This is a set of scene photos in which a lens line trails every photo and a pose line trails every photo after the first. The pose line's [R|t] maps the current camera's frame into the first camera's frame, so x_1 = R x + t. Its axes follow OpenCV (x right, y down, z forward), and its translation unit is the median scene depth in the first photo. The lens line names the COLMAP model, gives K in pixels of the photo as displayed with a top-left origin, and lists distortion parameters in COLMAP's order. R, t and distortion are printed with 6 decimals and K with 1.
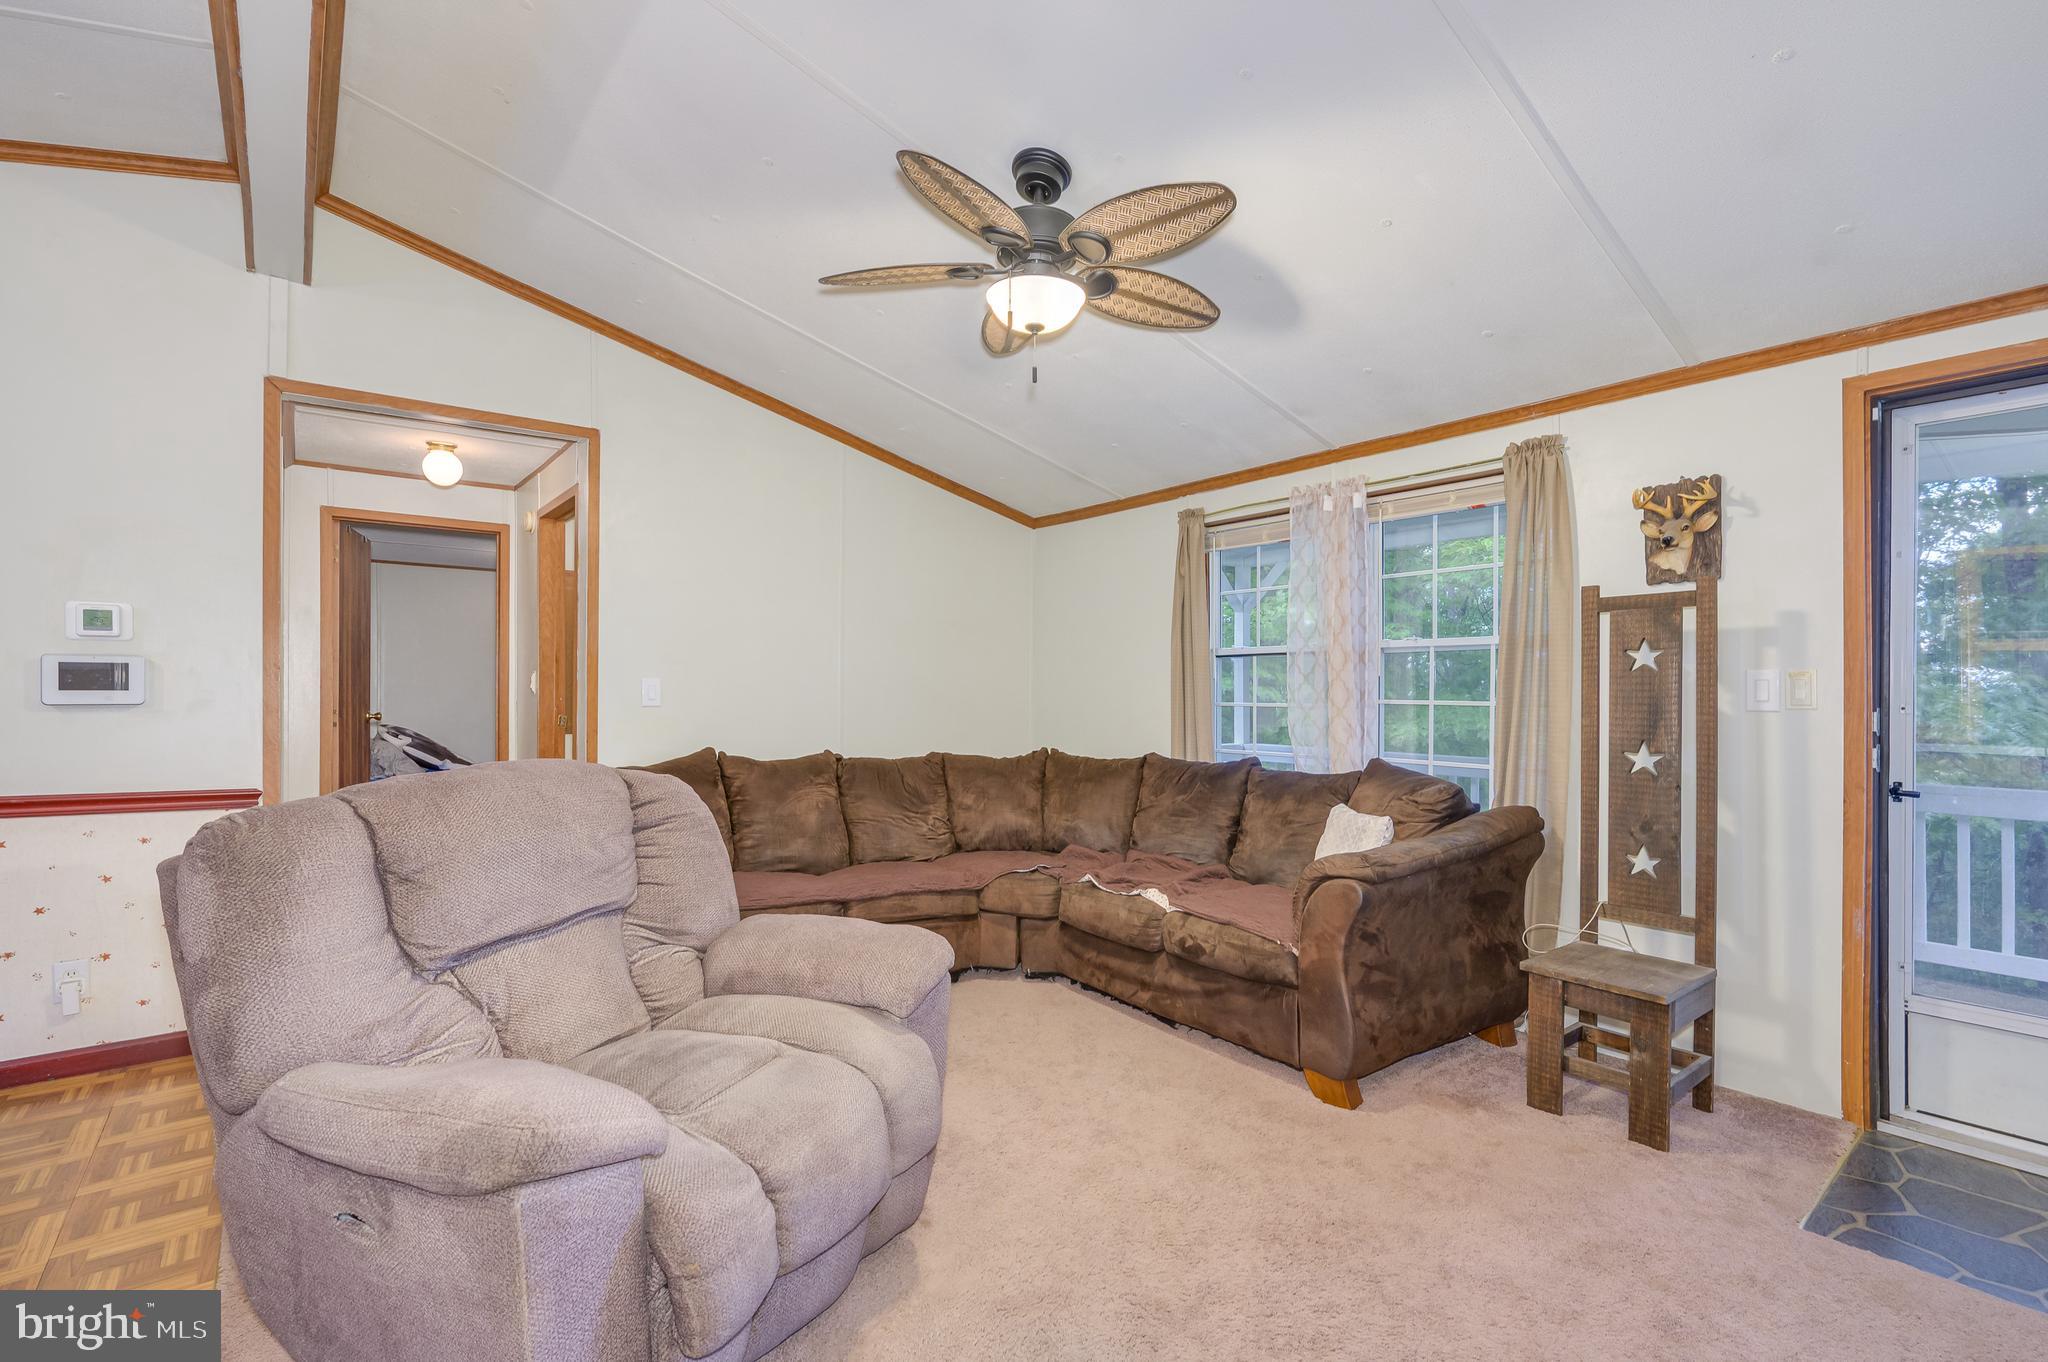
lens RADIAL K [[940.6, 0, 1072.6], [0, 940.6, 689.2], [0, 0, 1]] dist [-0.002283, -0.000328]
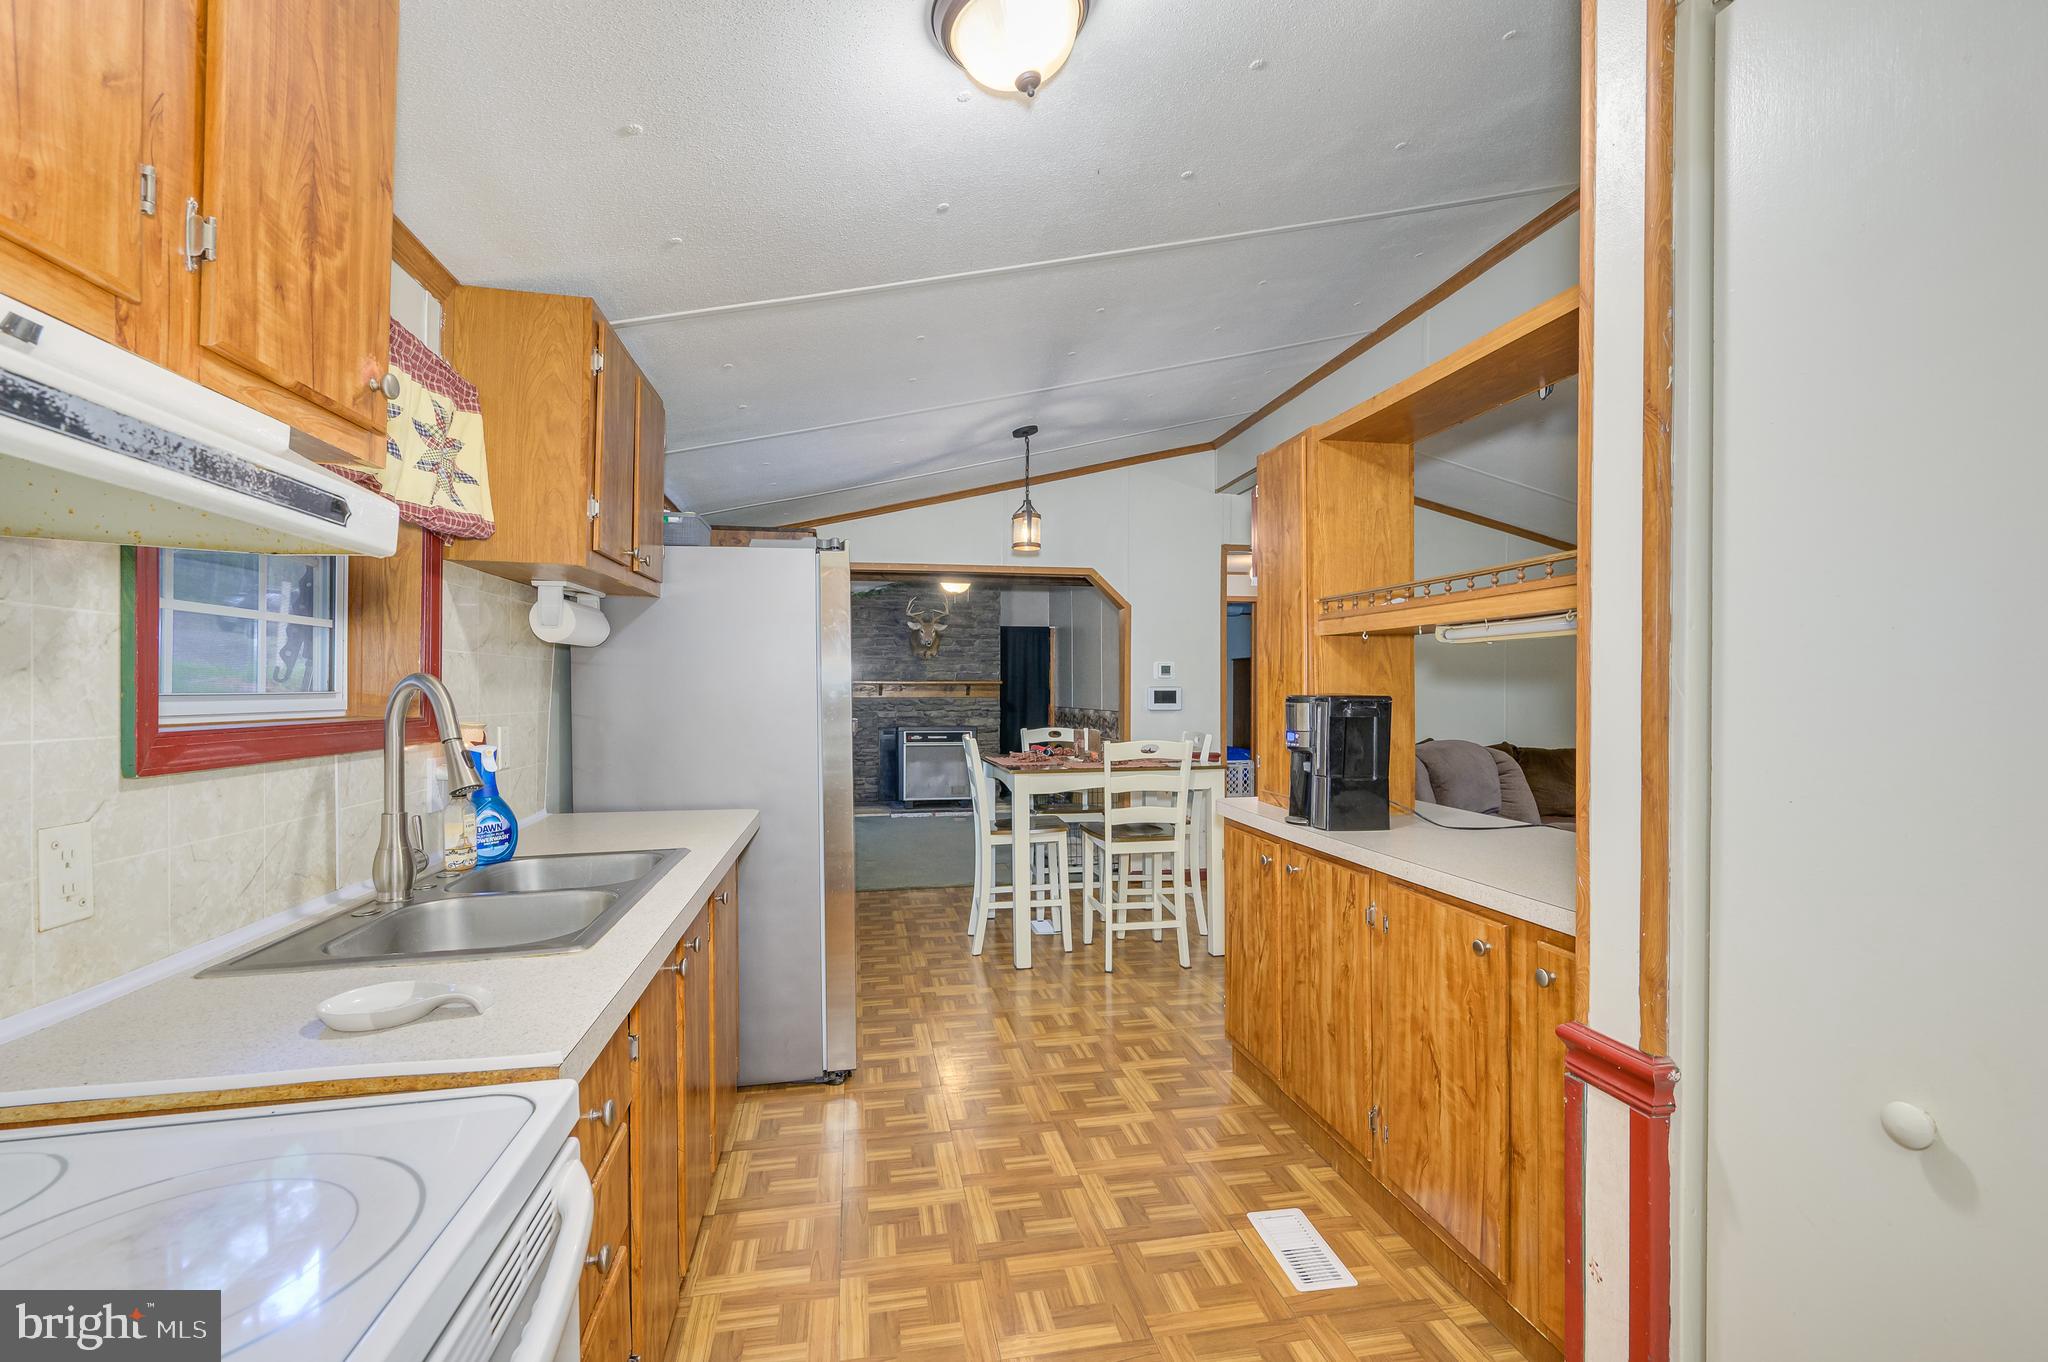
lens RADIAL K [[915.5, 0, 1027.4], [0, 915.5, 696.7], [0, 0, 1]] dist [-0.000555, 0.000021]
pose [[0.876091, -0.004481, -0.482125, -0.297841], [0.004956, 0.999988, -0.000290, -0.013055], [0.482120, -0.002135, 0.876102, -0.861217]]
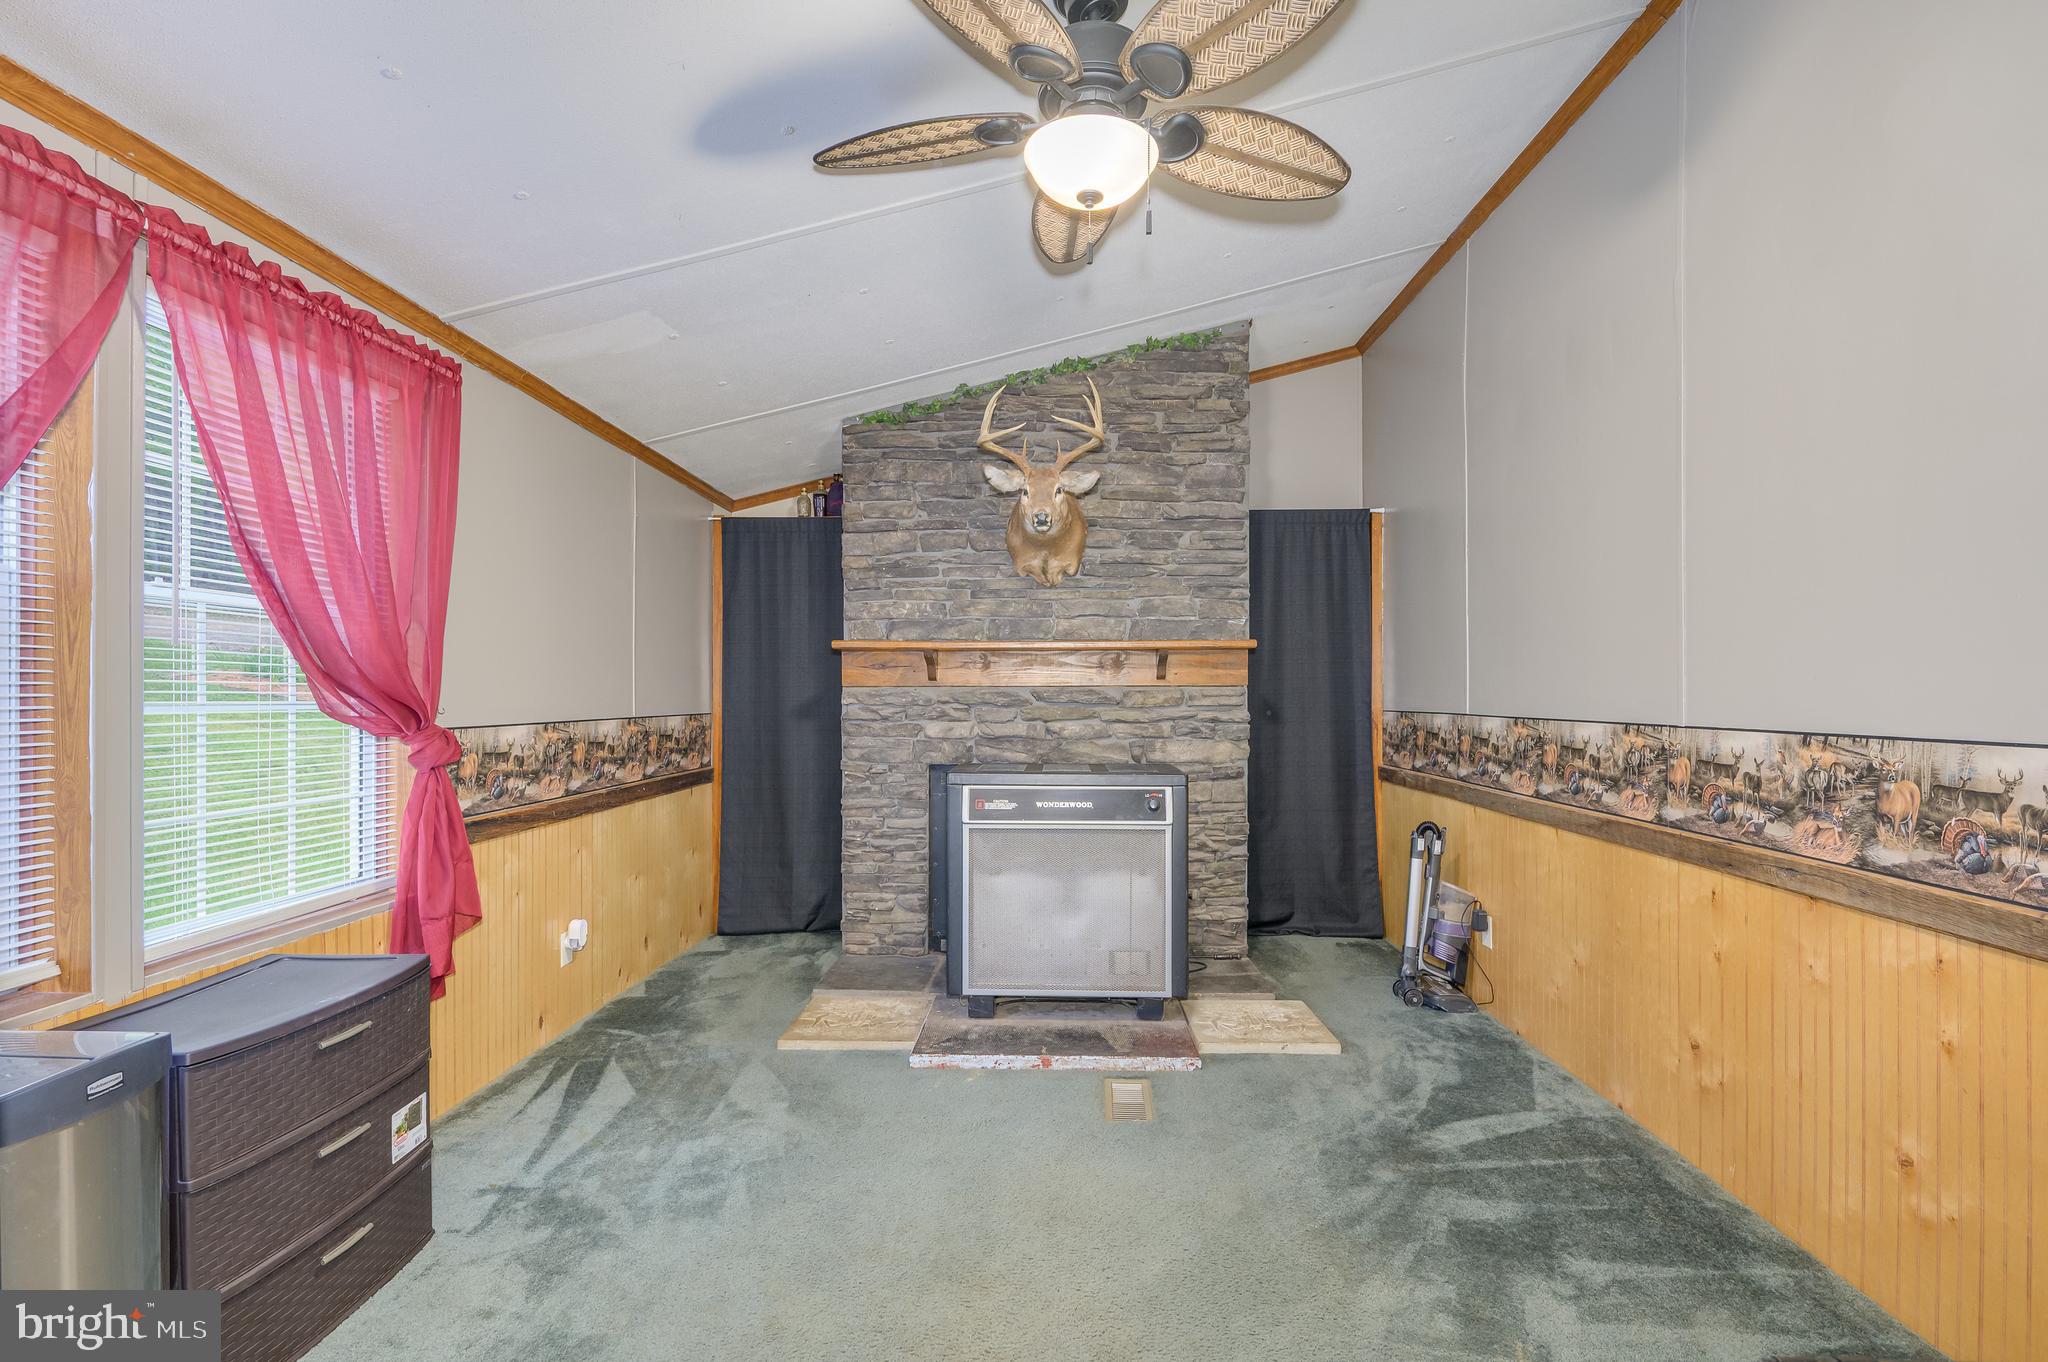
lens RADIAL K [[915.5, 0, 1027.4], [0, 915.5, 696.7], [0, 0, 1]] dist [-0.000555, 0.000021]
pose [[0.751548, -0.005946, -0.659652, -1.355524], [0.005148, 0.999982, -0.003148, 0.004936], [0.659659, -0.001030, 0.751564, 0.811413]]
